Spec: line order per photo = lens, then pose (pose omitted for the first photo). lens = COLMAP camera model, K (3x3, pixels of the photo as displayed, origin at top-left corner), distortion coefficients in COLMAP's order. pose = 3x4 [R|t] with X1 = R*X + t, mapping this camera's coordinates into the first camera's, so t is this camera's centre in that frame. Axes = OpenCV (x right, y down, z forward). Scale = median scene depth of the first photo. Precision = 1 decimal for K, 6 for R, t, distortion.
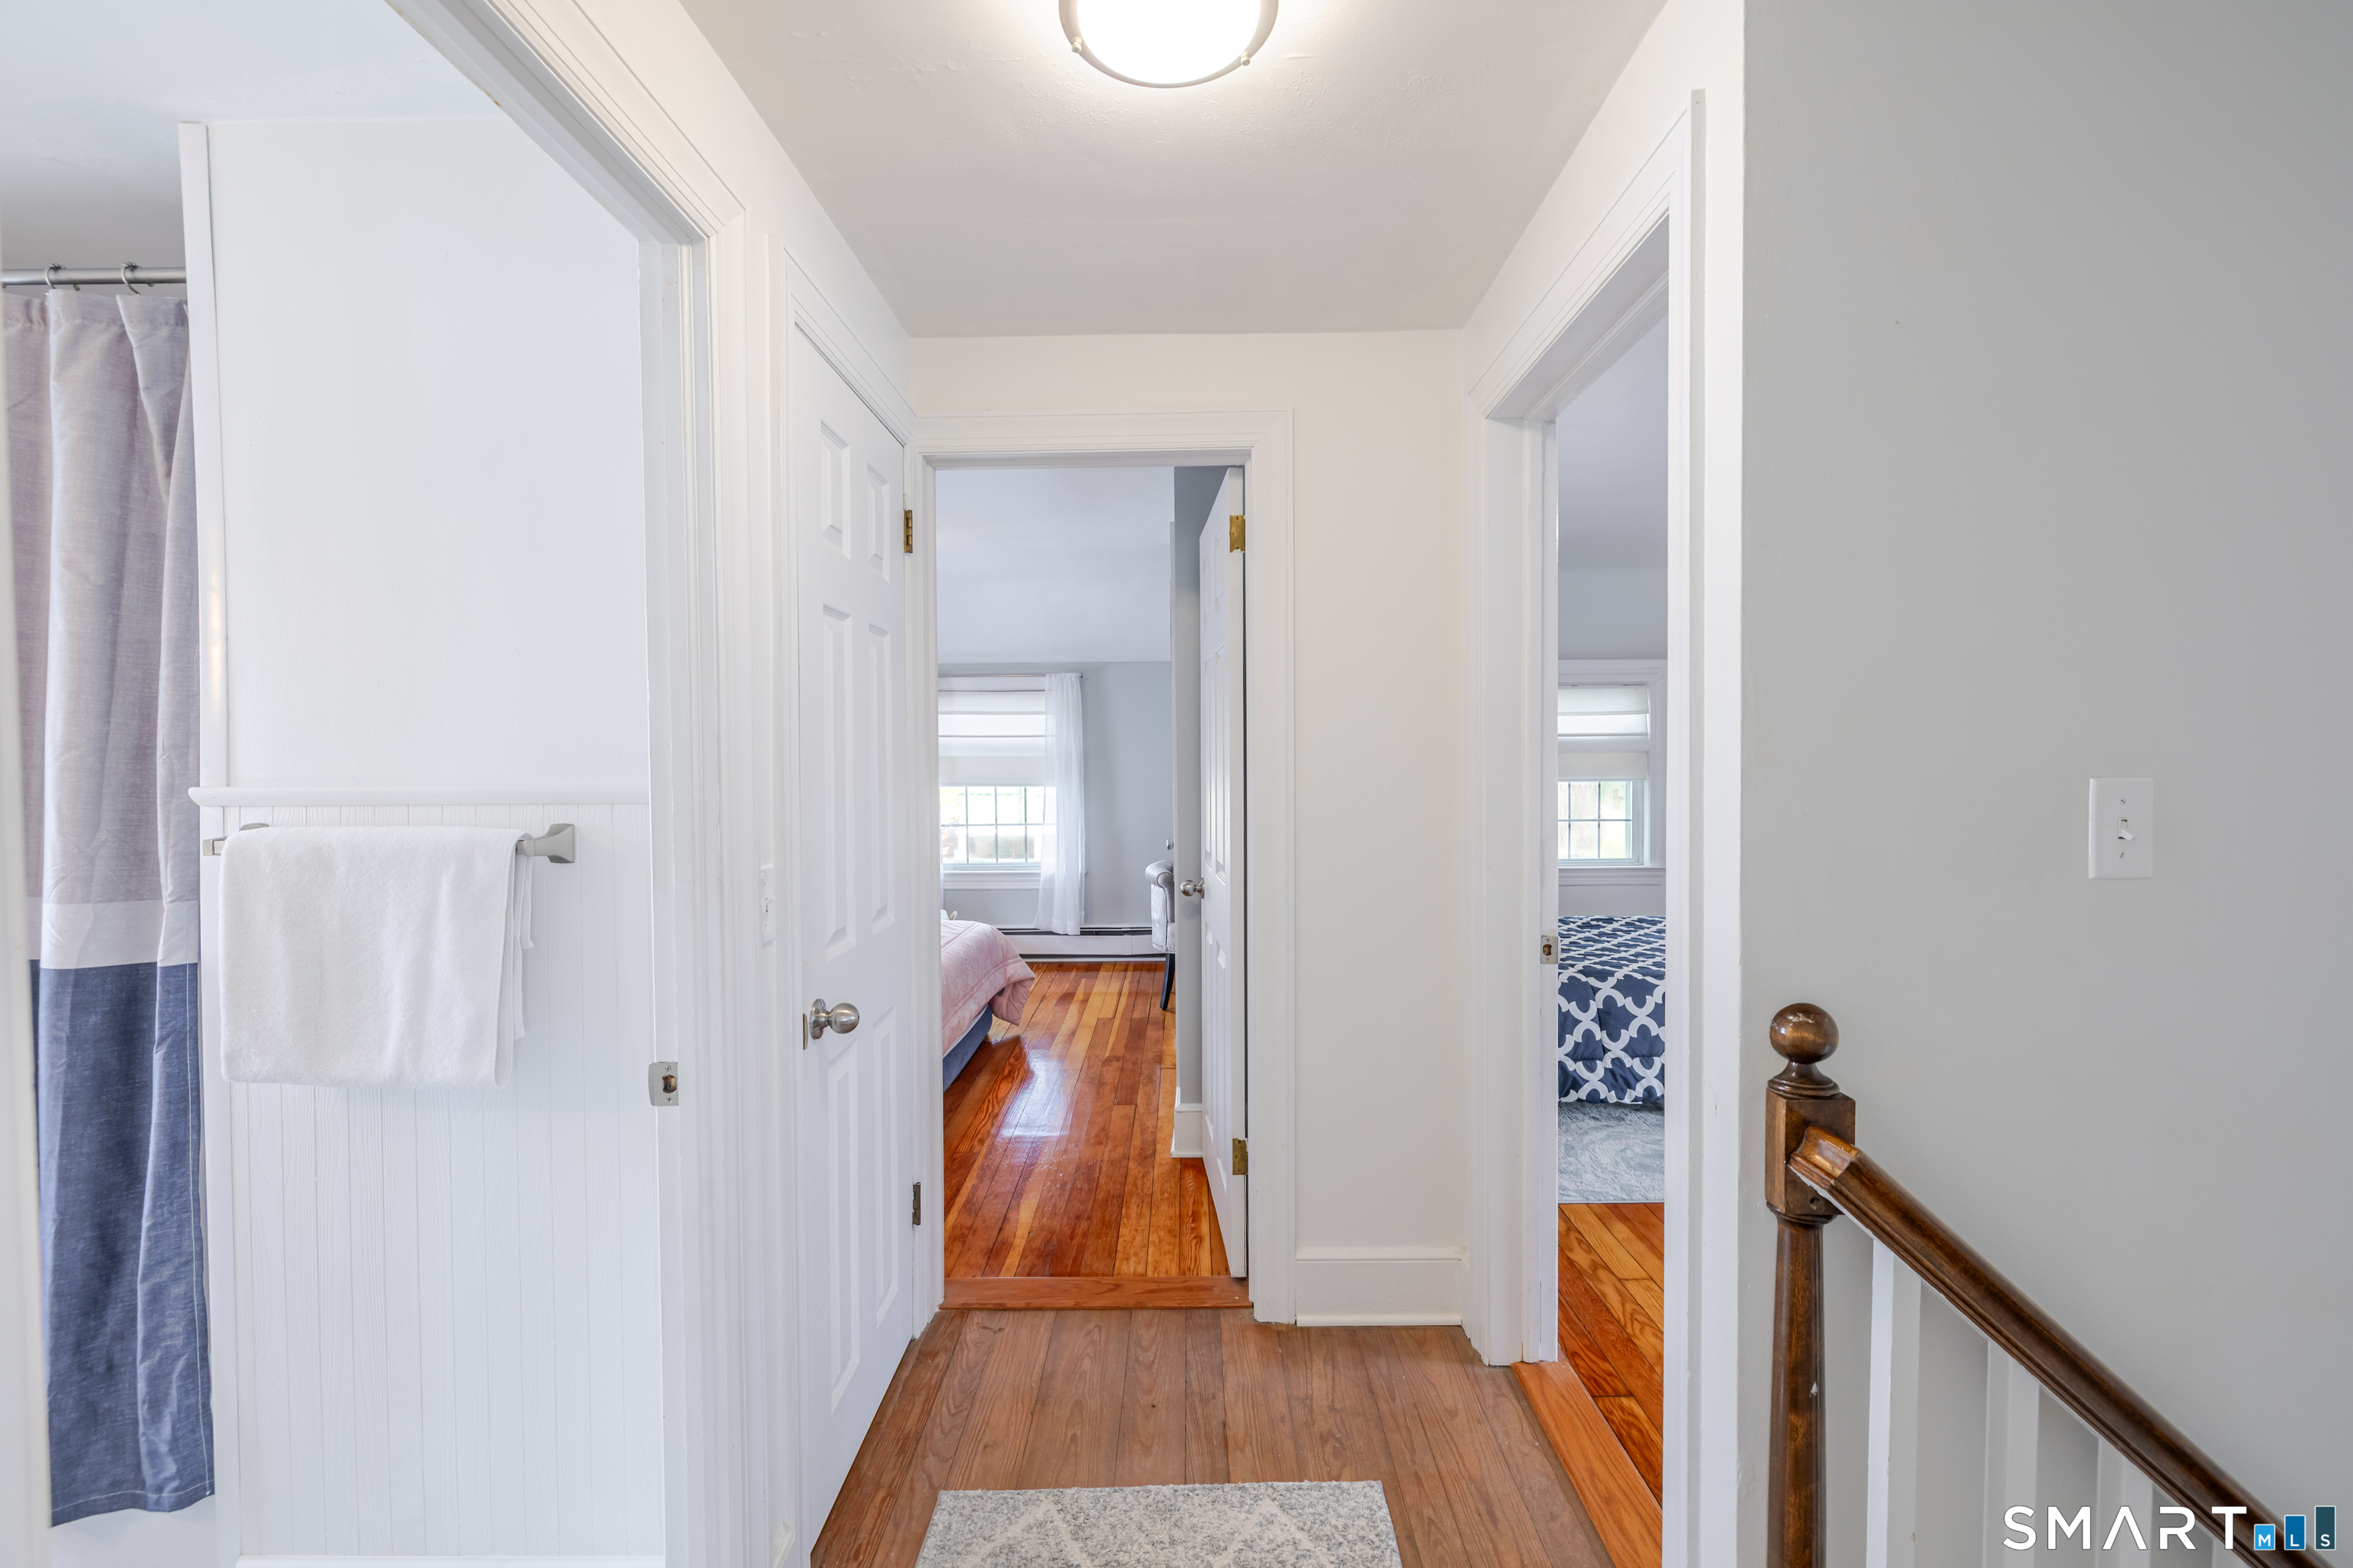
lens RADIAL K [[977.6, 0, 1176.5], [0, 977.6, 784.0], [0, 0, 1]] dist [-0.000093, -0.000535]
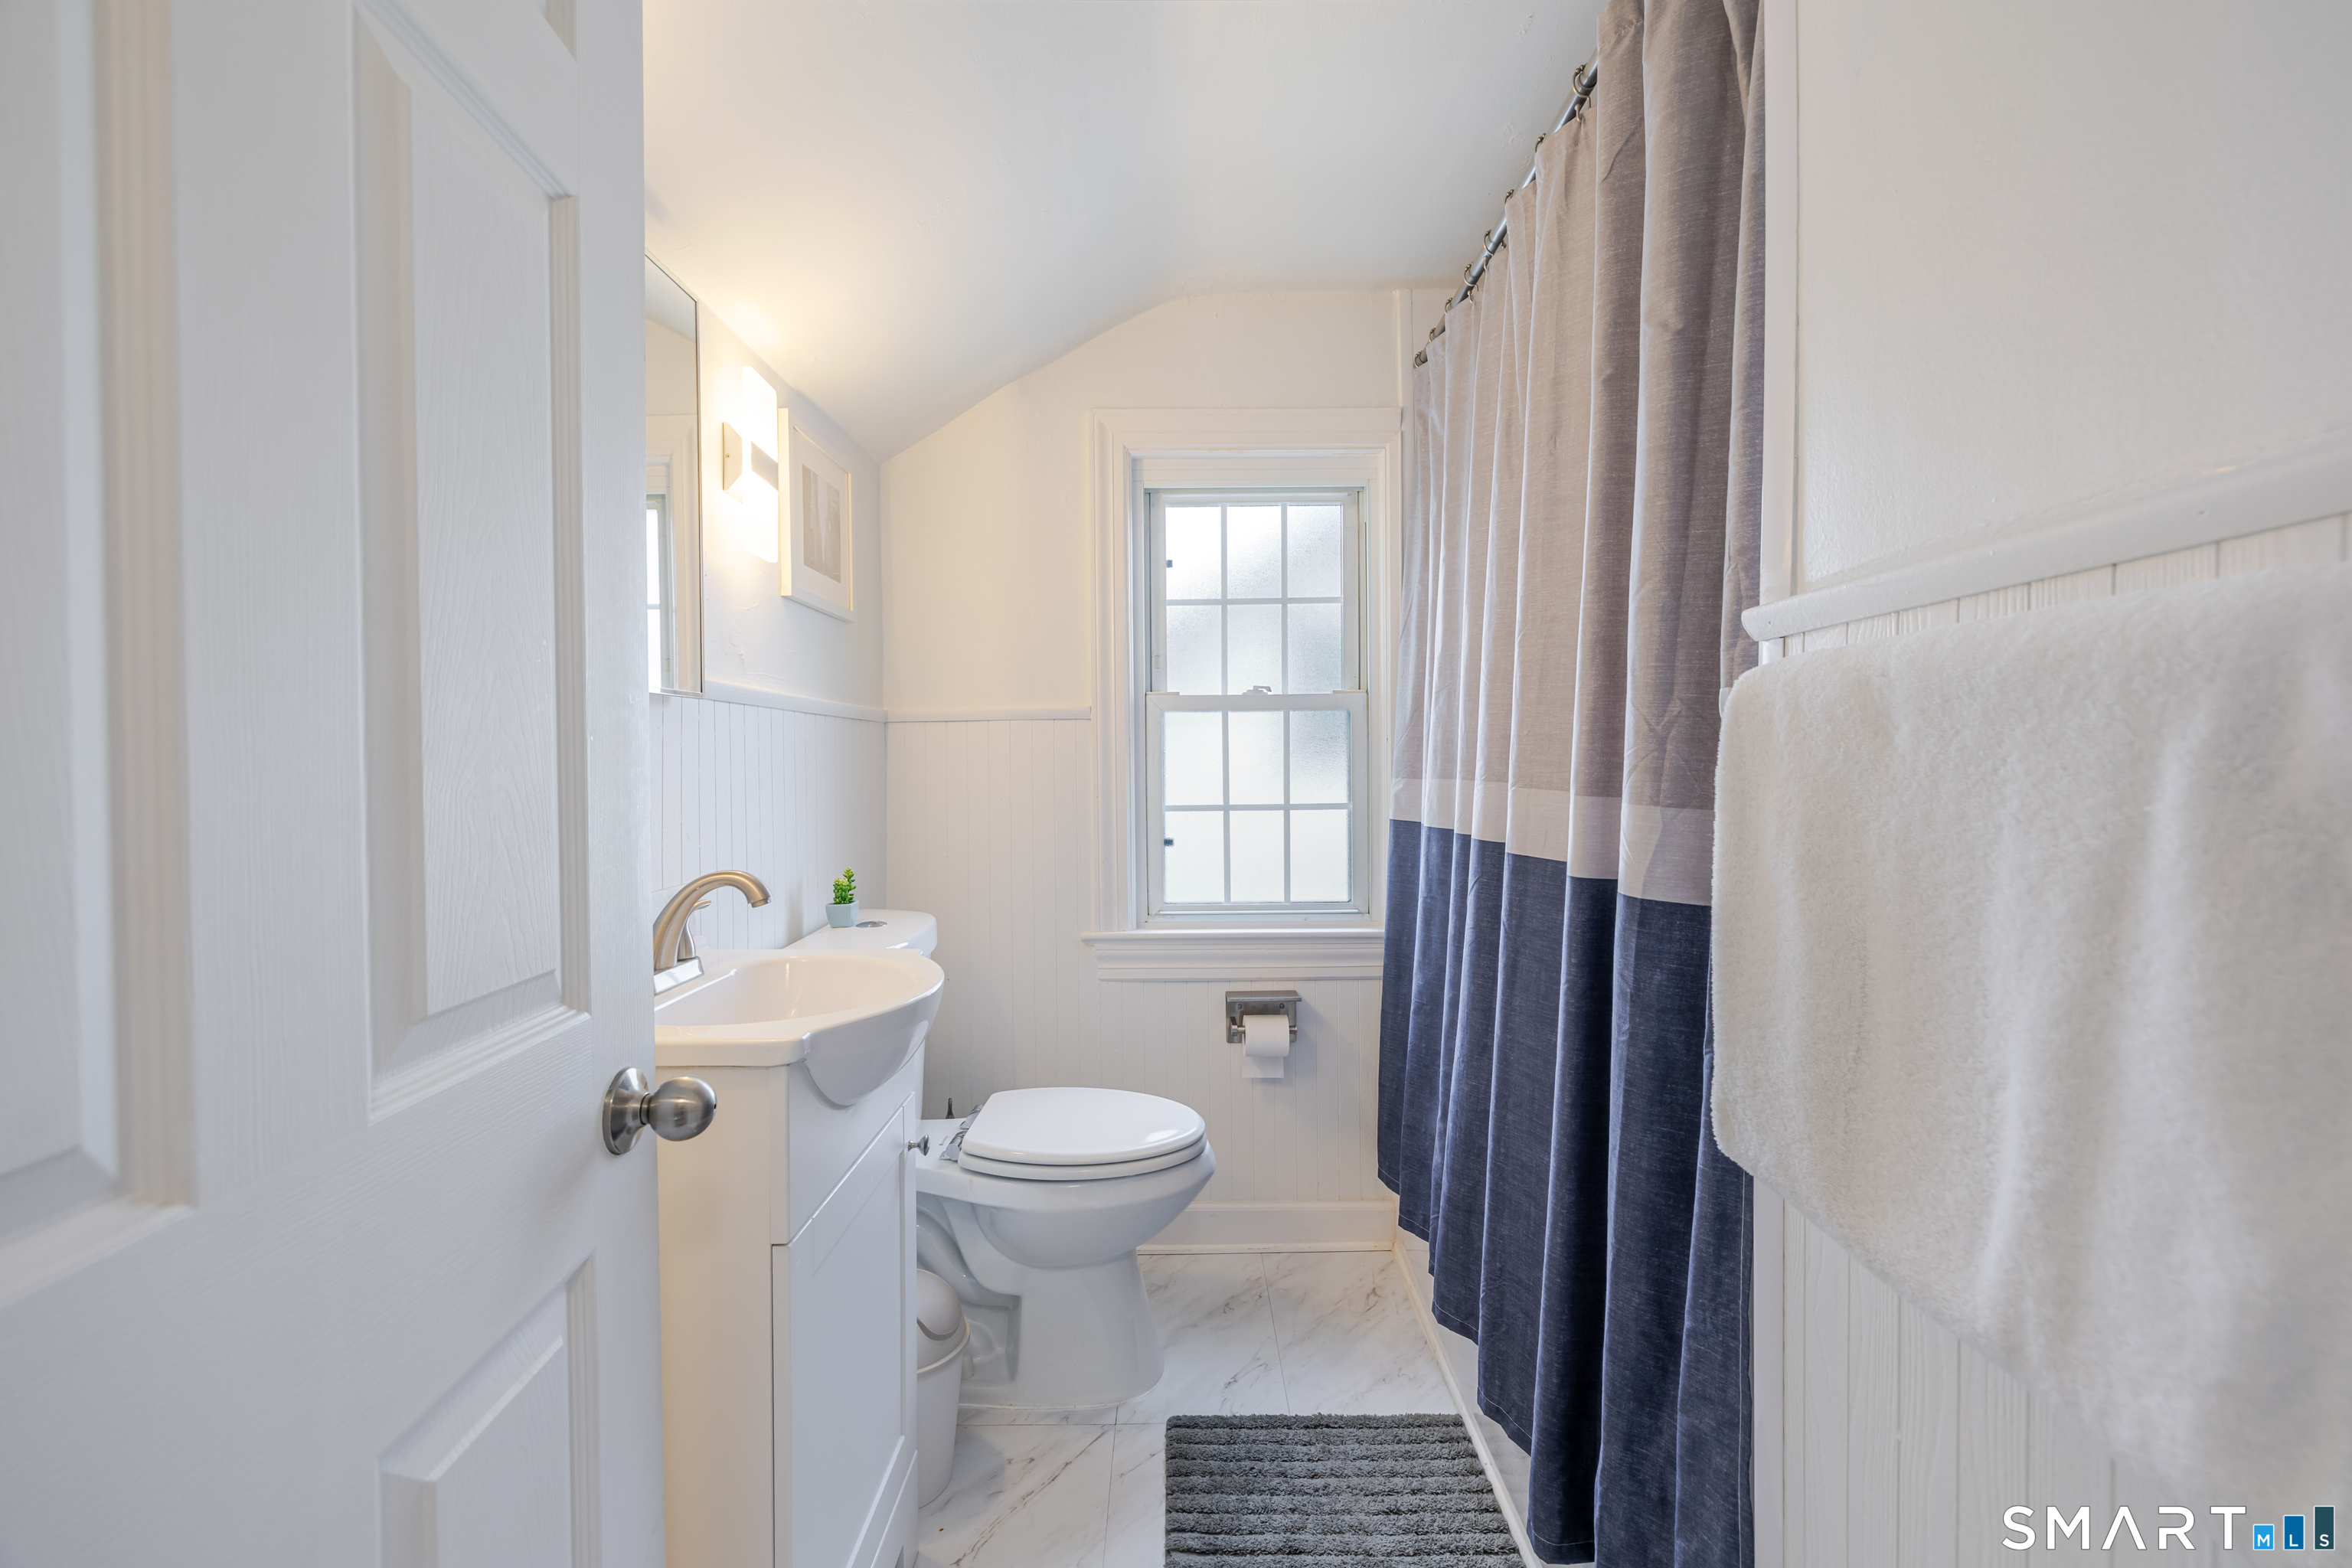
lens RADIAL K [[977.2, 0, 1176.0], [0, 977.2, 784.0], [0, 0, 1]] dist [-0.000093, -0.000535]
pose [[0.006353, 0.019941, -0.999781, -0.458585], [-0.008287, 0.999768, 0.019888, 0.100853], [0.999945, 0.008158, 0.006517, 0.694556]]
